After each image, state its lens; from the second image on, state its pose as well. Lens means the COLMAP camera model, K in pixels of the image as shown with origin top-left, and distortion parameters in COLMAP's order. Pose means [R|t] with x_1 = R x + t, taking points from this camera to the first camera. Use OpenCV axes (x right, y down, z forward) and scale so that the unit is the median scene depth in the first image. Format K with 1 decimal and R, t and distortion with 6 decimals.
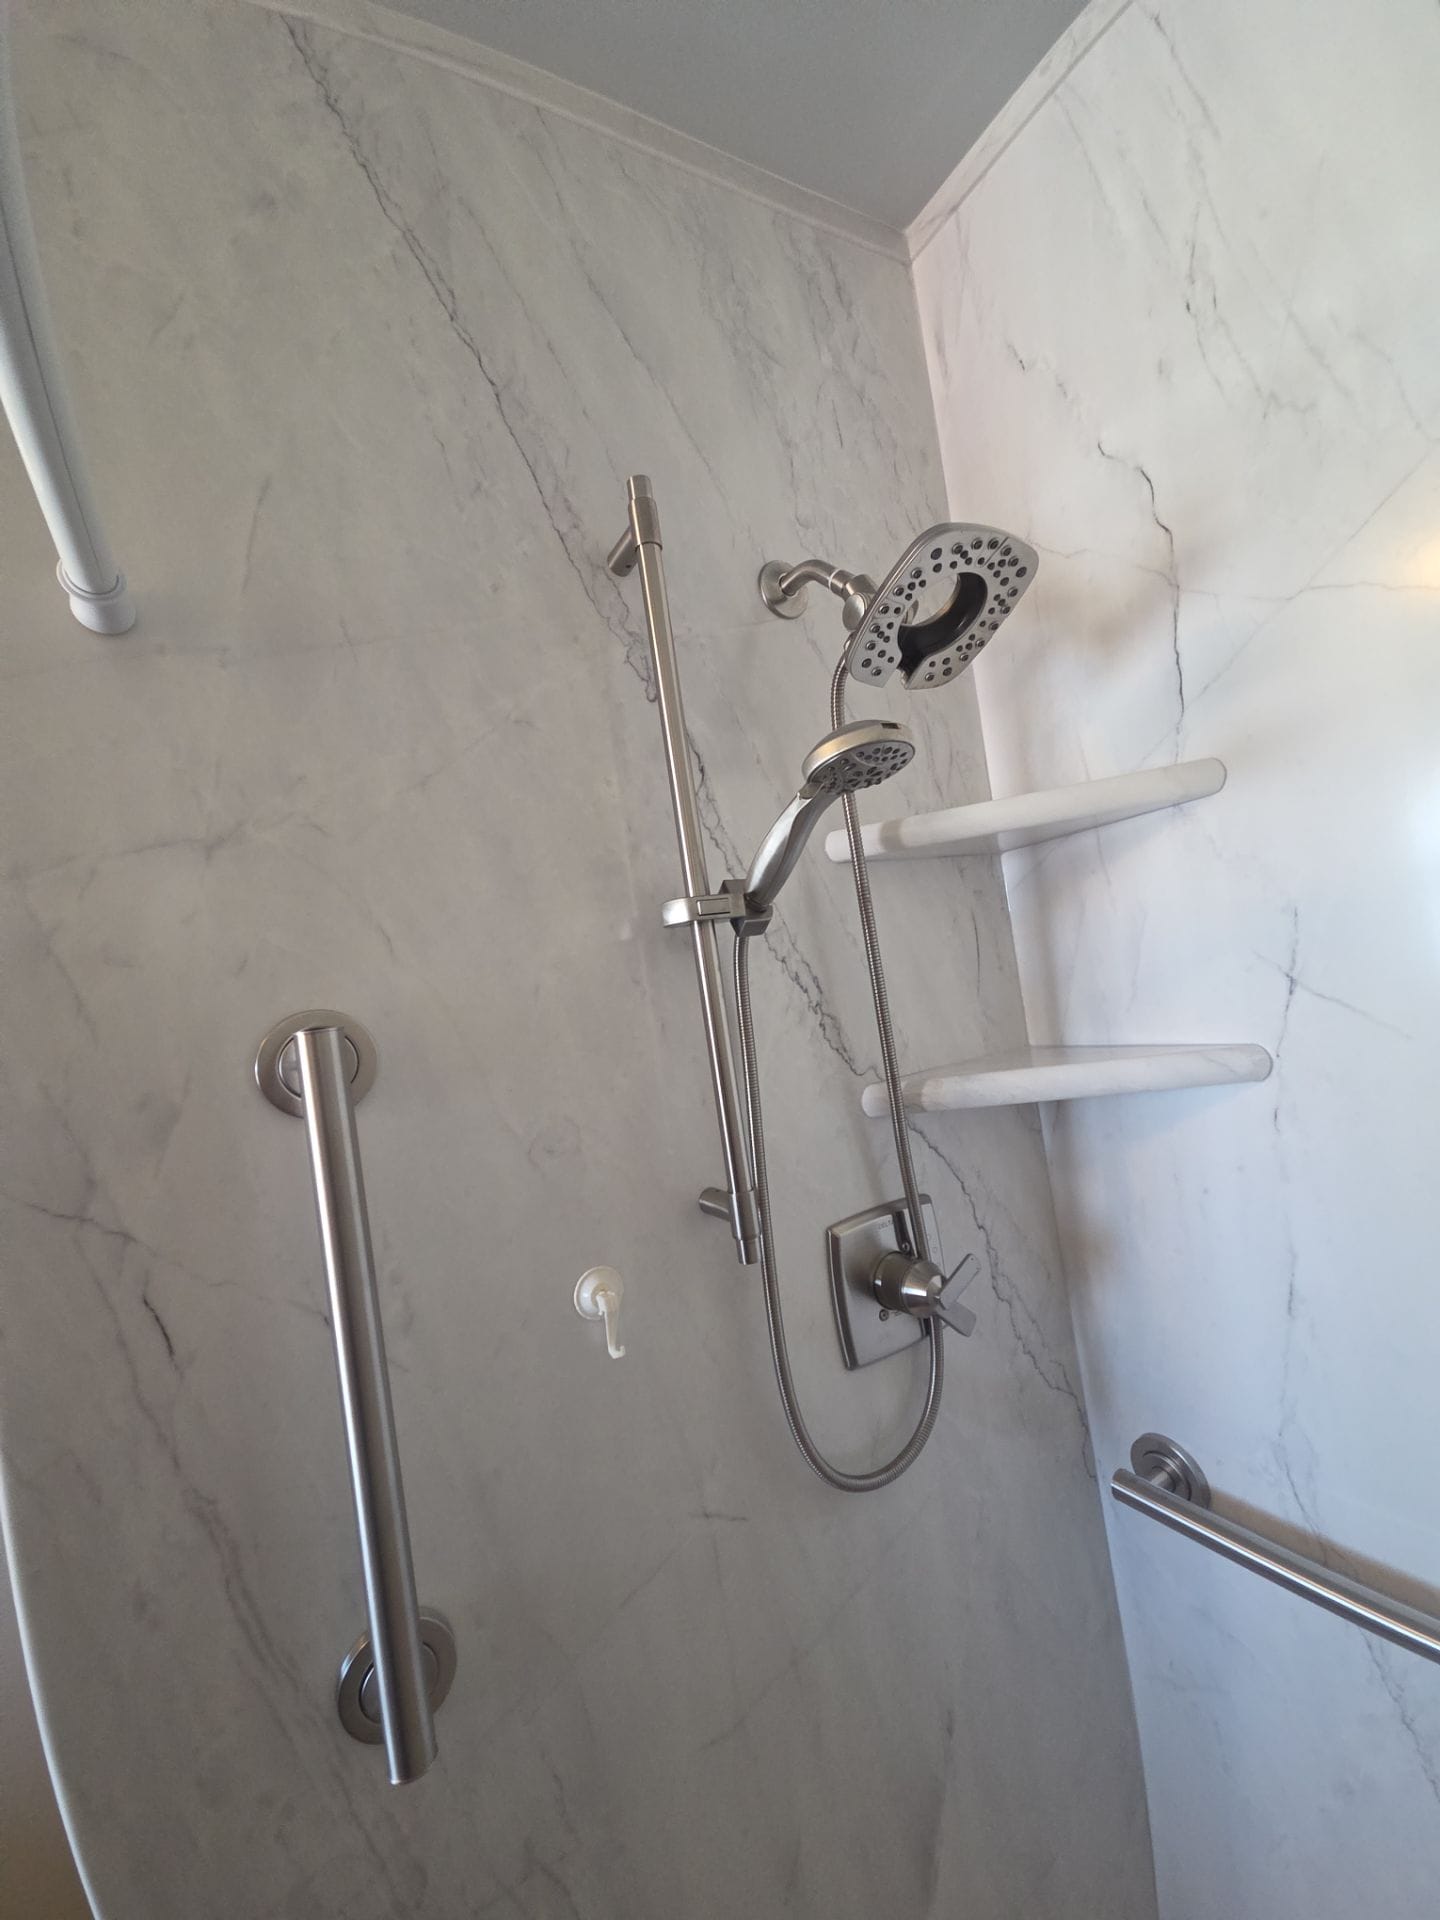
lens RADIAL K [[773.8, 0, 720.0], [0, 773.8, 960.0], [0, 0, 1]] dist [-0.000136, -0.000725]
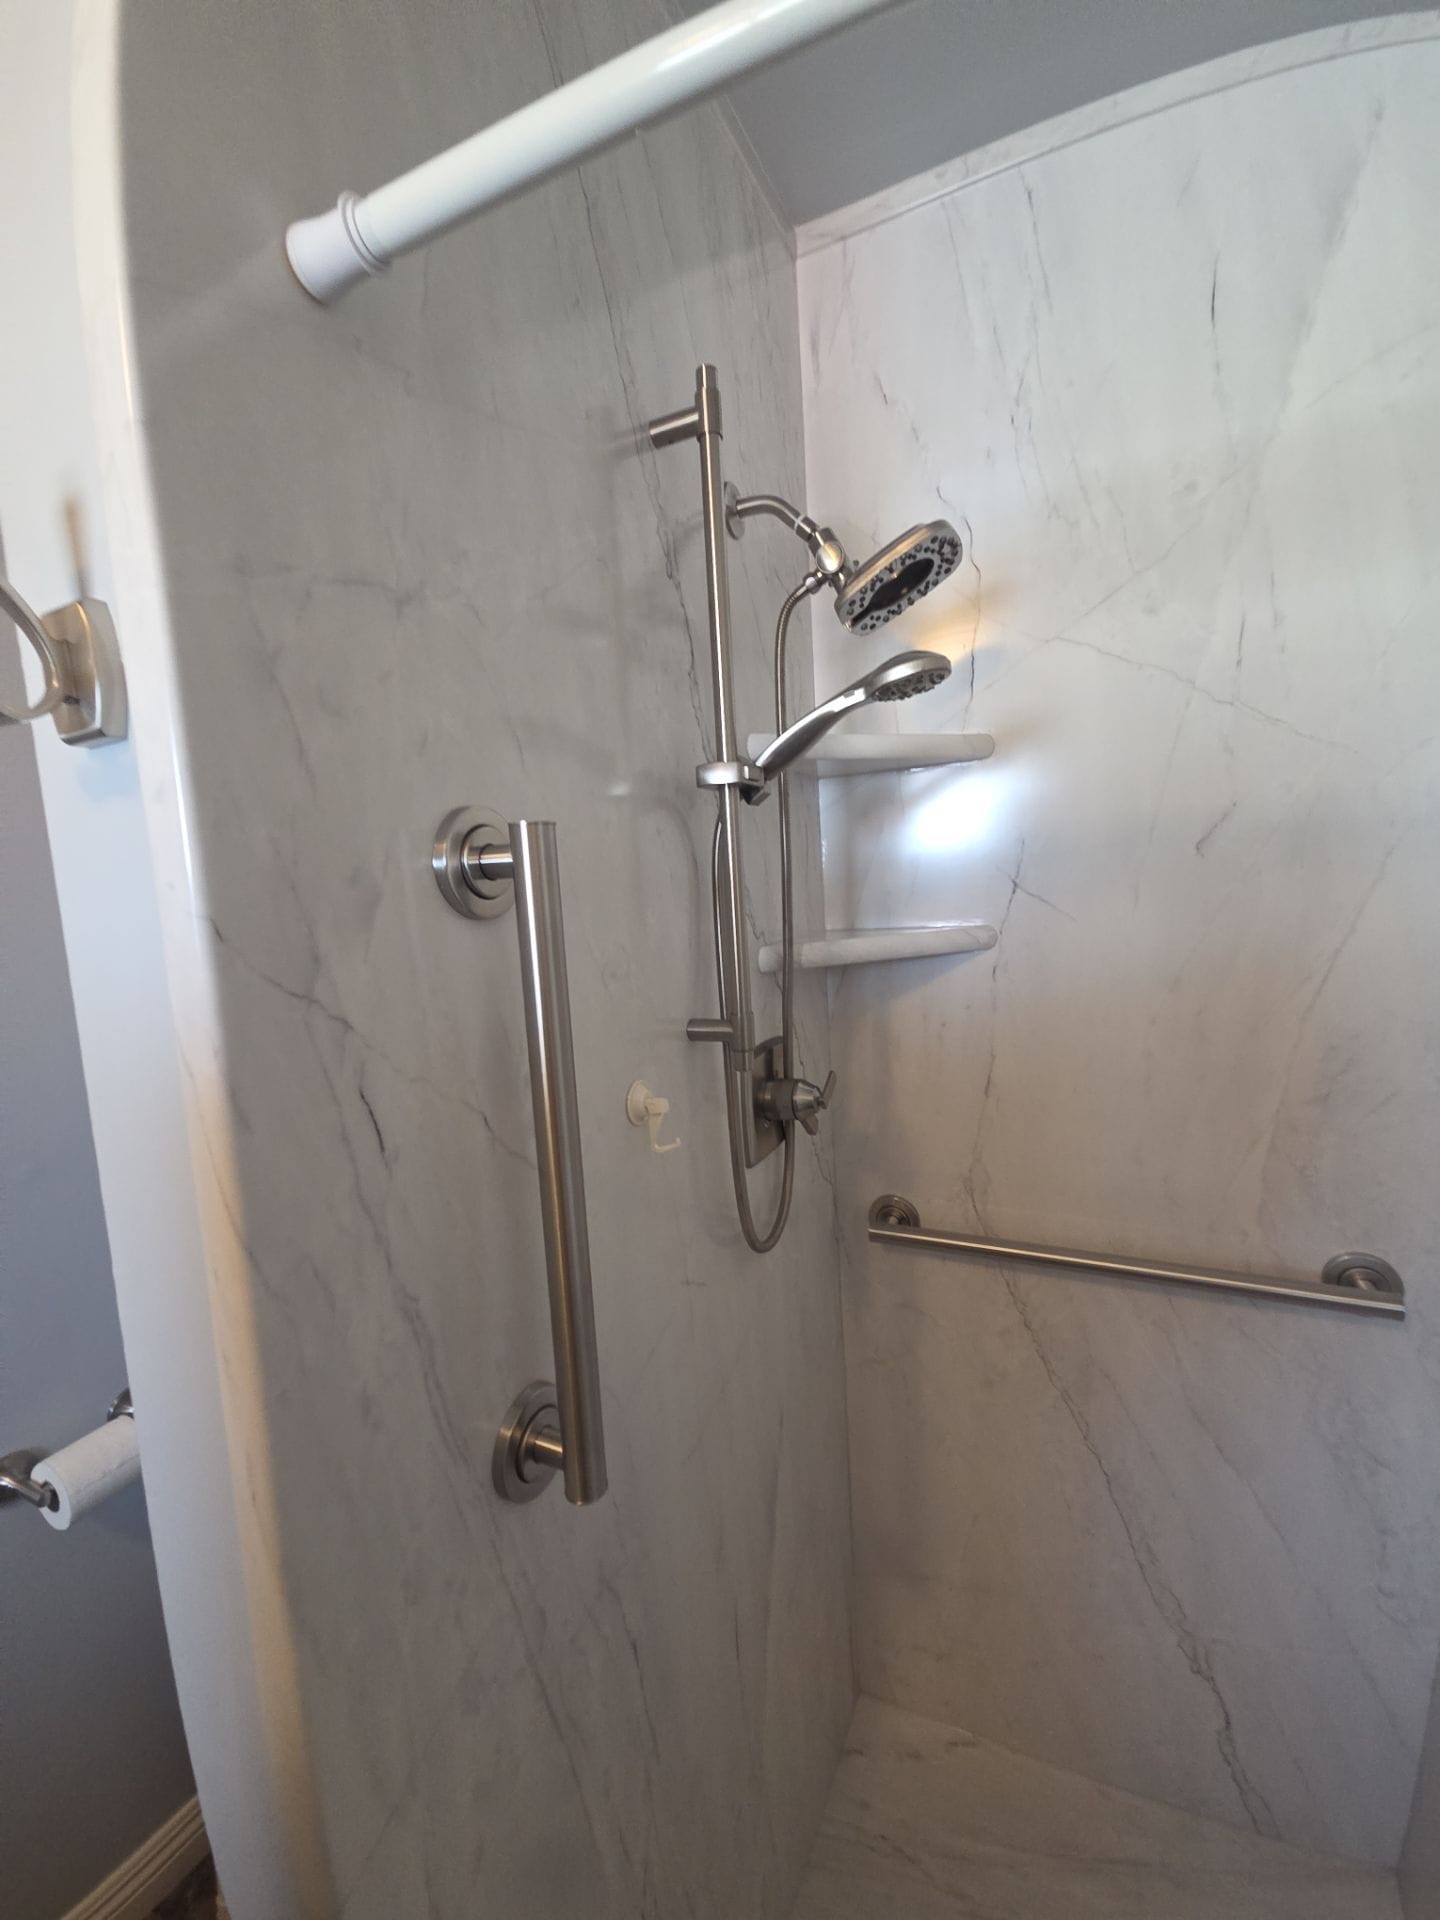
lens RADIAL K [[767.5, 0, 720.0], [0, 767.5, 960.0], [0, 0, 1]] dist [0.002361, 0.000207]
pose [[0.823196, 0.034683, 0.566697, -0.679841], [-0.075327, 0.995980, 0.048465, 0.155912], [-0.562738, -0.082583, 0.822500, 0.027905]]
